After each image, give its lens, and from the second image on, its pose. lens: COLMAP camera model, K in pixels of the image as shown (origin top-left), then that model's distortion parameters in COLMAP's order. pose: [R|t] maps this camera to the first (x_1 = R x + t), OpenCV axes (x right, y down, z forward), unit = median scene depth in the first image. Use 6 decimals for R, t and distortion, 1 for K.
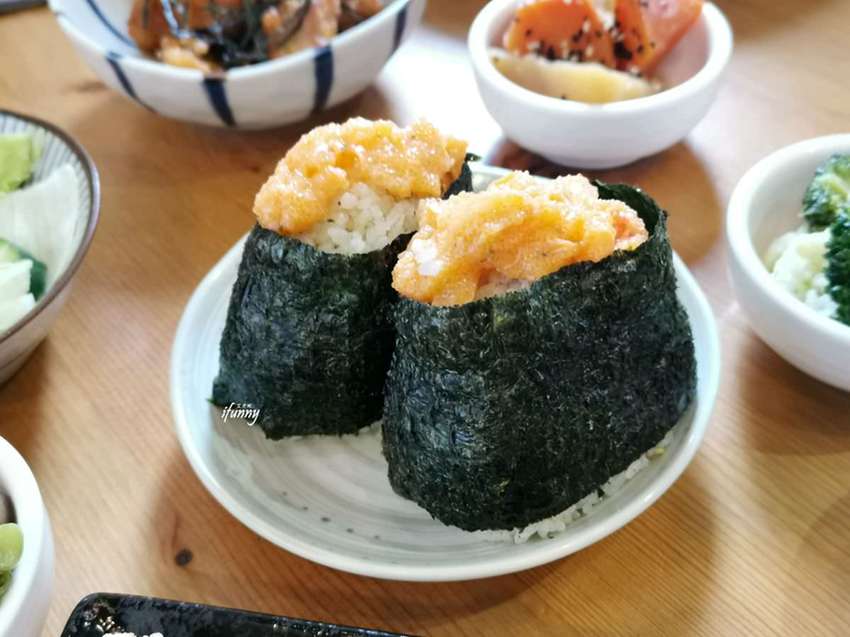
lens RADIAL K [[976.8, 0, 419.1], [0, 976.8, 317.4], [0, 0, 1]] dist [0.021136, 0.000000]
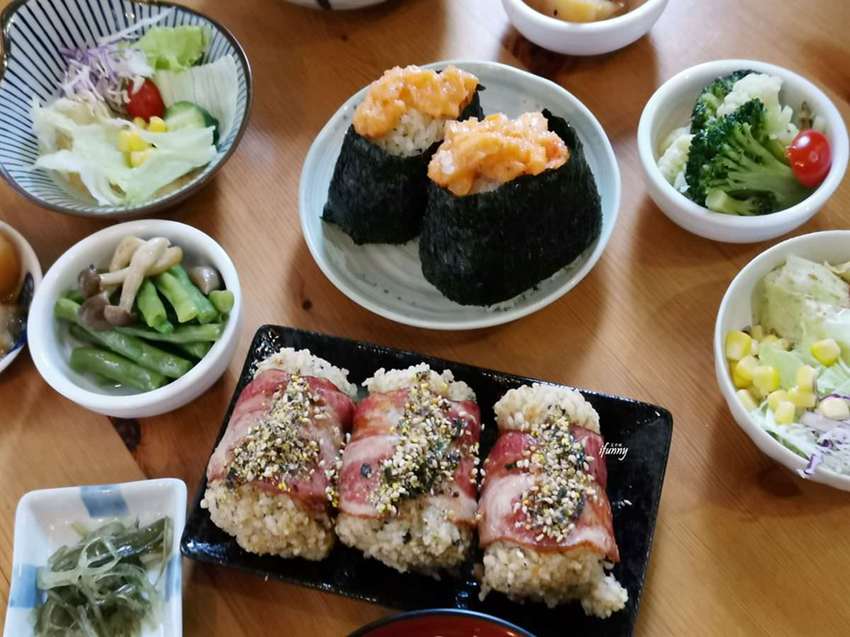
lens RADIAL K [[976.8, 0, 427.4], [0, 976.8, 321.6], [0, 0, 1]] dist [0.021136, 0.000000]
pose [[0.997496, 0.060509, -0.036609, 0.052319], [-0.046538, 0.951388, 0.304458, -0.304977], [0.053252, -0.301992, 0.951822, -0.764998]]
